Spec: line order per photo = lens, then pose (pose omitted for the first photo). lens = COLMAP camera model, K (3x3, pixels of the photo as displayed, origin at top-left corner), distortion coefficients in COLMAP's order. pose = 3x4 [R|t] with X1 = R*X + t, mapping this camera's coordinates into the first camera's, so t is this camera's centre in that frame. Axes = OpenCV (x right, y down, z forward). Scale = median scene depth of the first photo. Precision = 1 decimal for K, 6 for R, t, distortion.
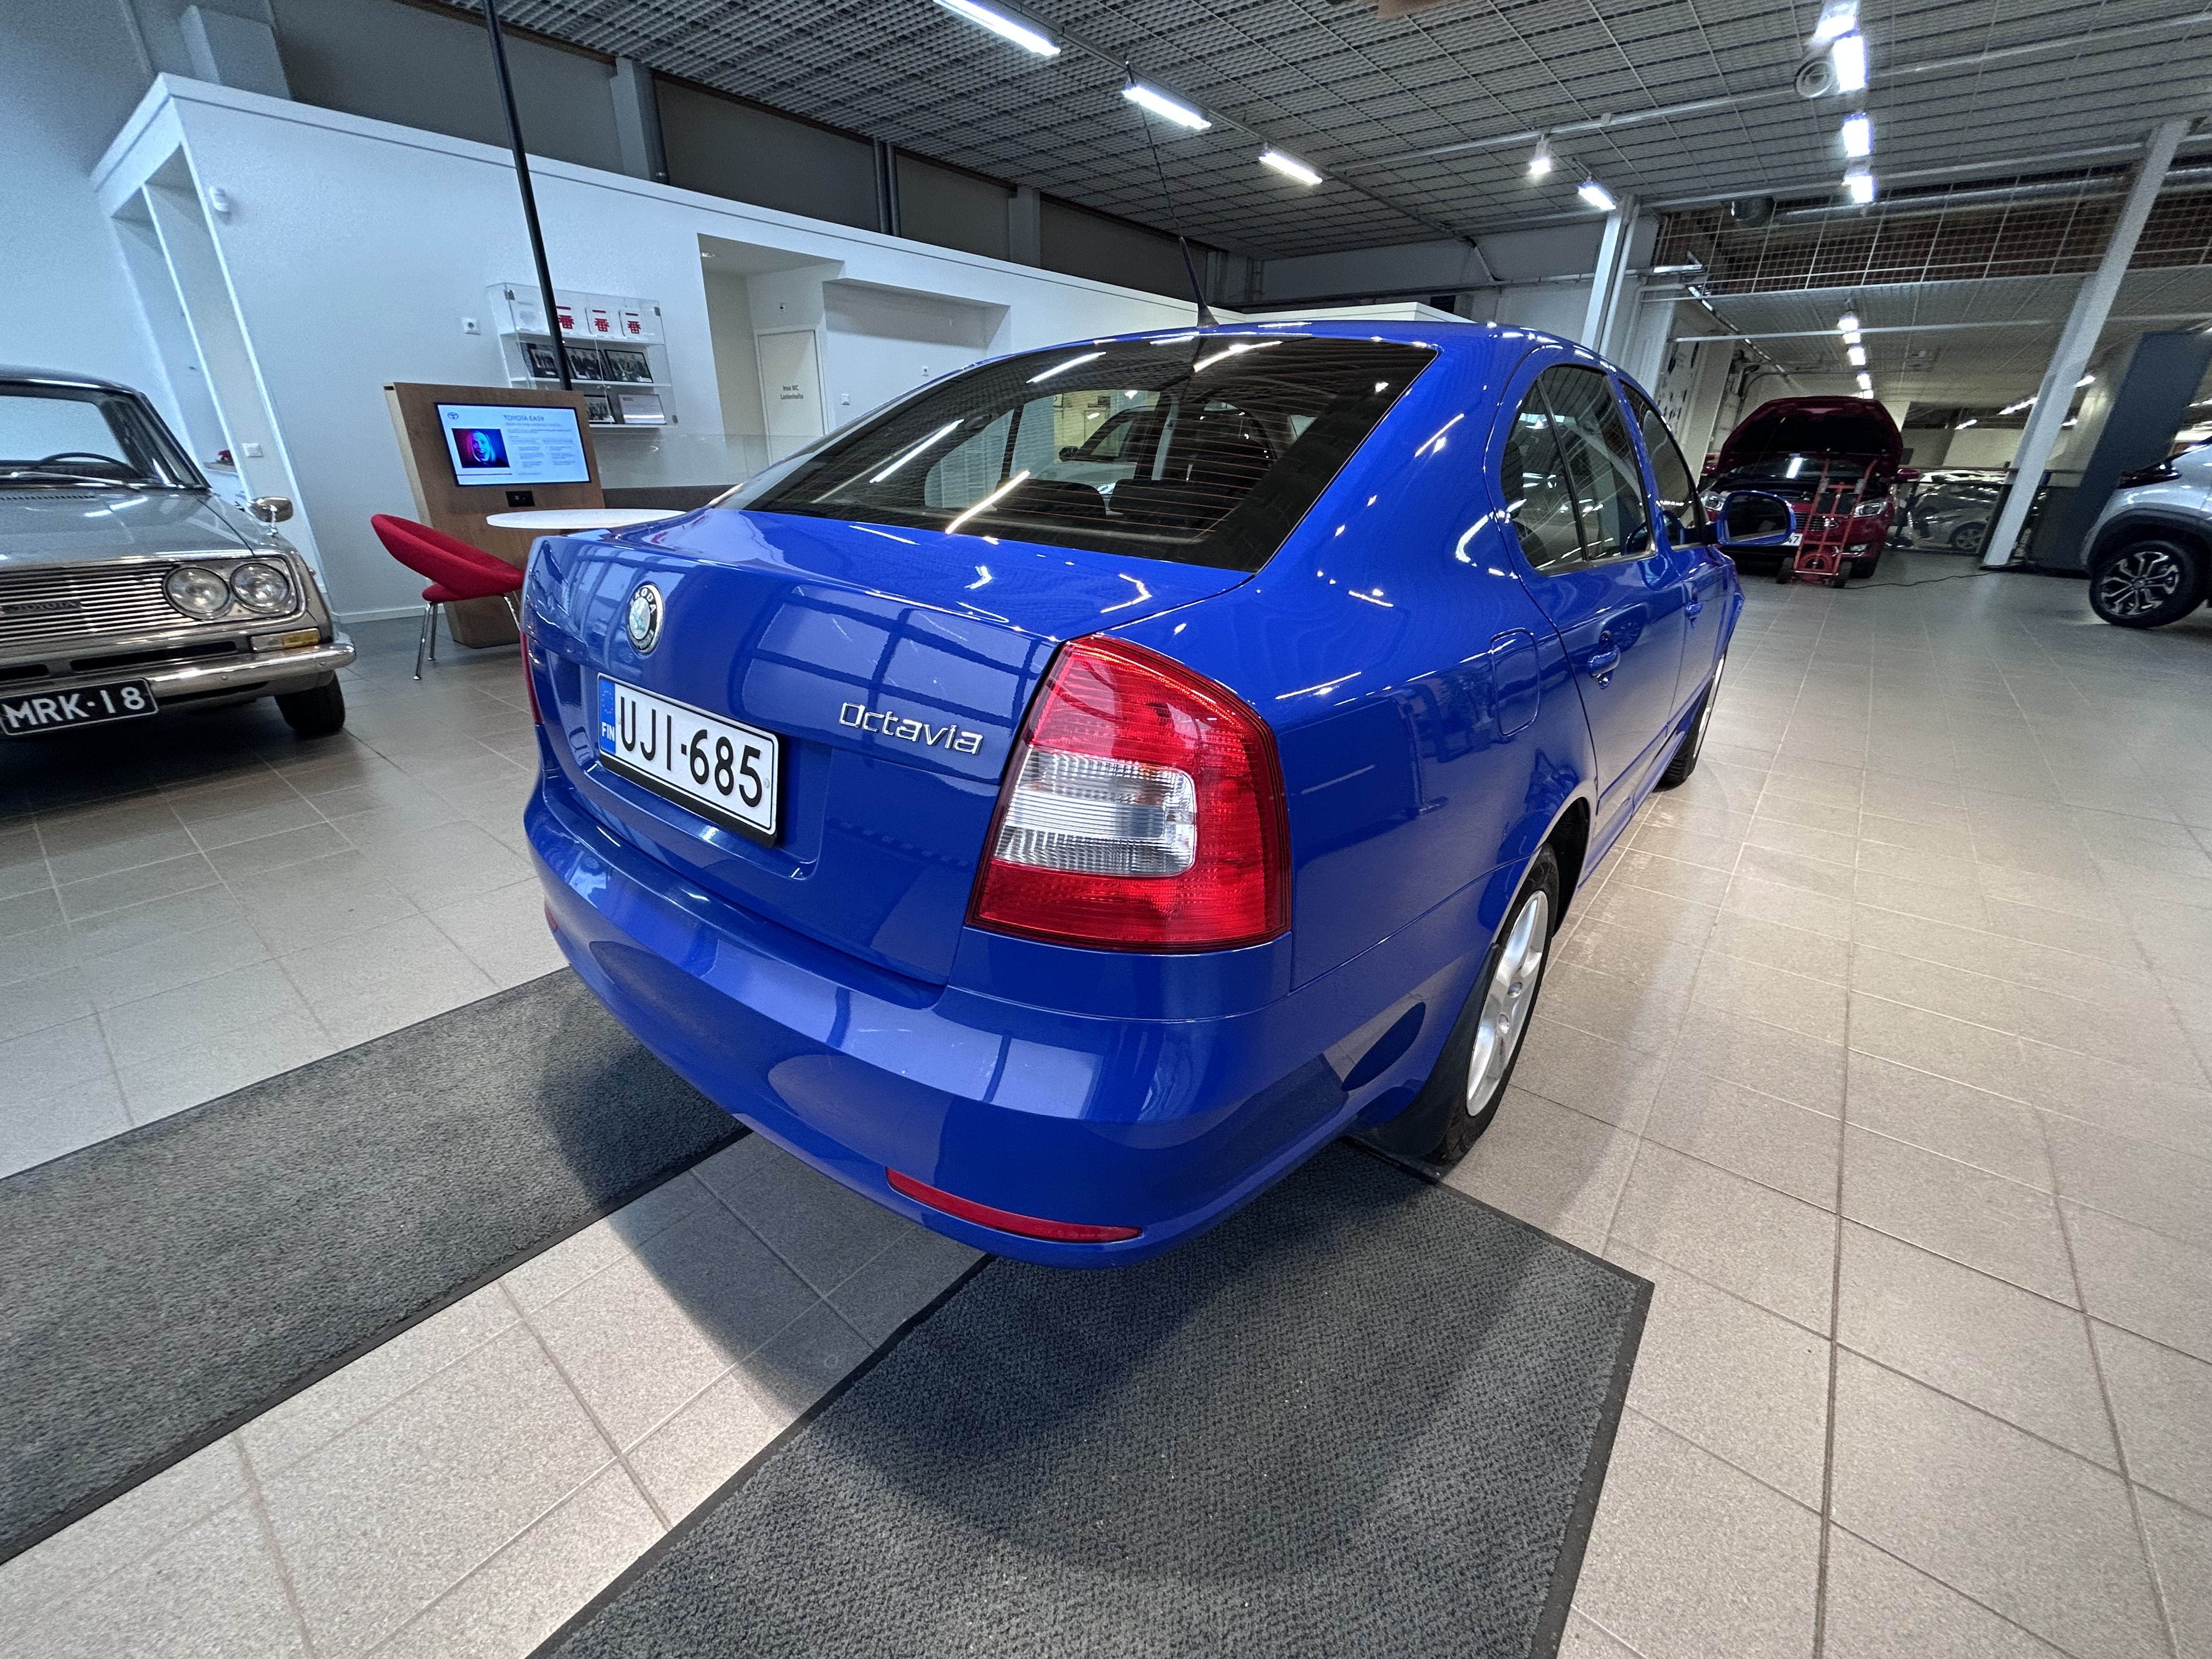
lens RADIAL K [[878.4, 0, 1105.3], [0, 878.4, 827.7], [0, 0, 1]] dist [0.002795, -0.001473]
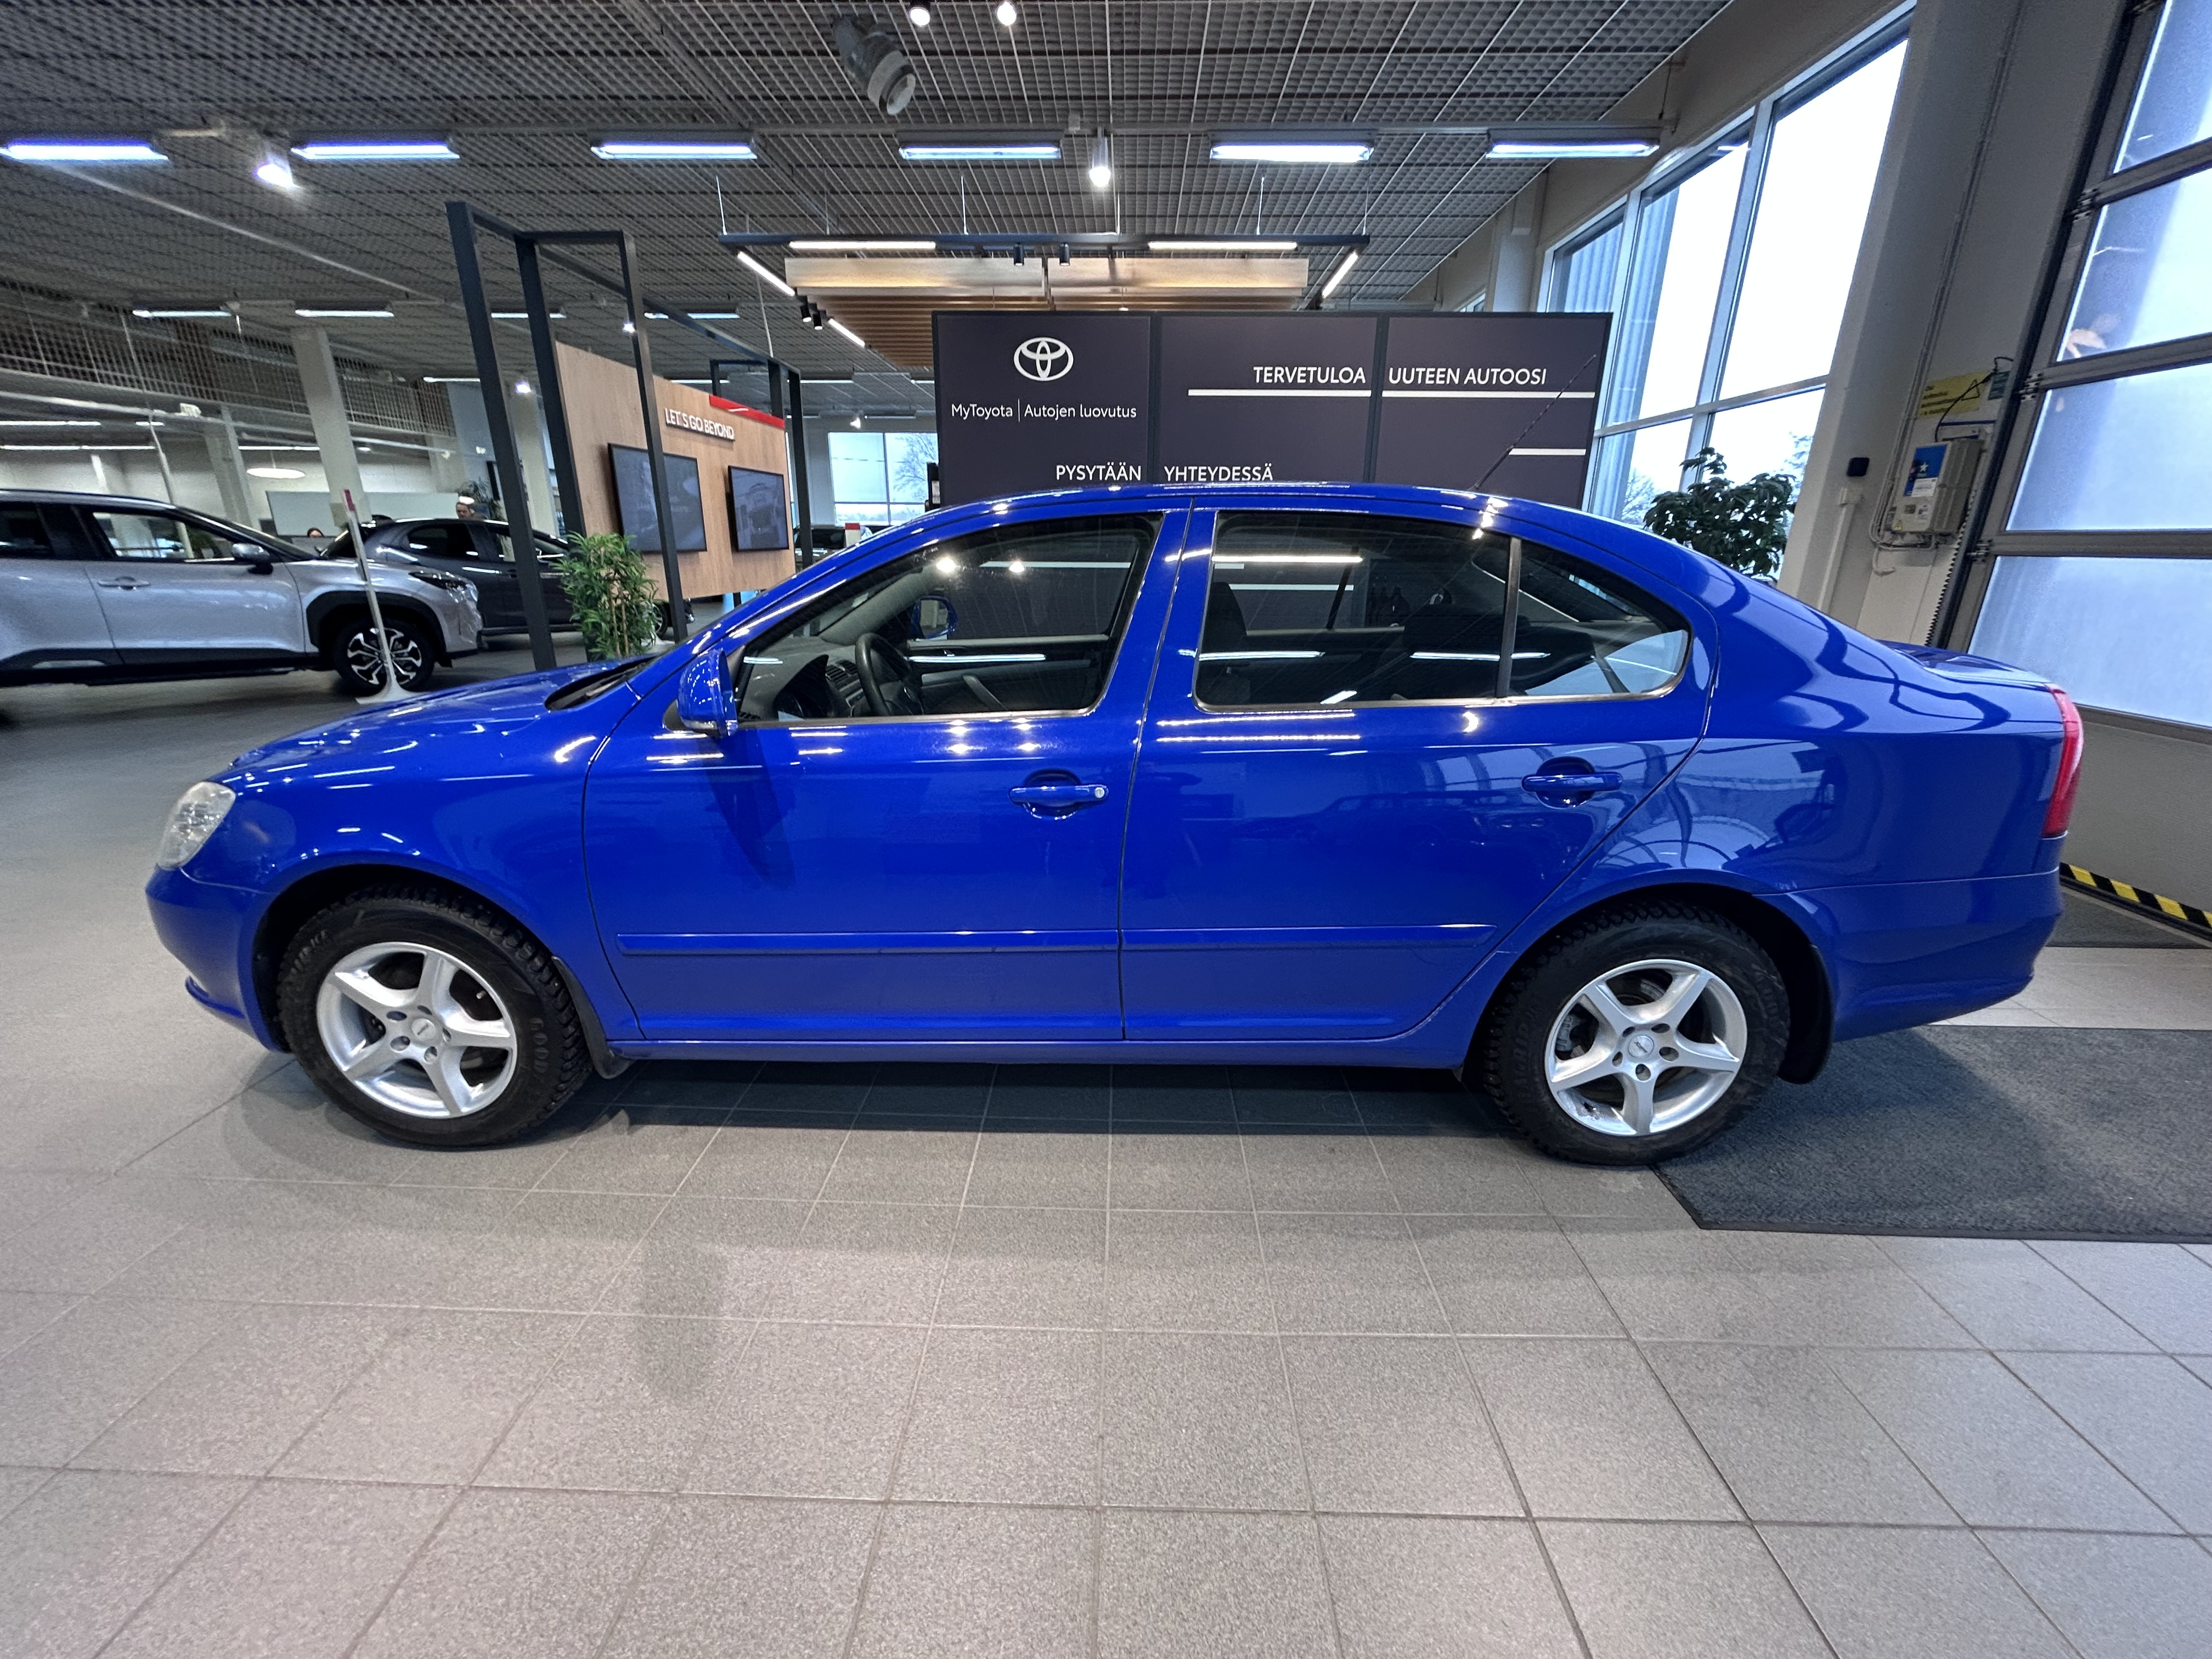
lens RADIAL K [[878.4, 0, 1106.7], [0, 878.4, 830.7], [0, 0, 1]] dist [0.002795, -0.001473]
pose [[-0.613370, -0.270509, 0.742026, -0.129616], [0.298359, 0.790536, 0.534822, -0.202190], [-0.731272, 0.549434, -0.404182, 0.427197]]
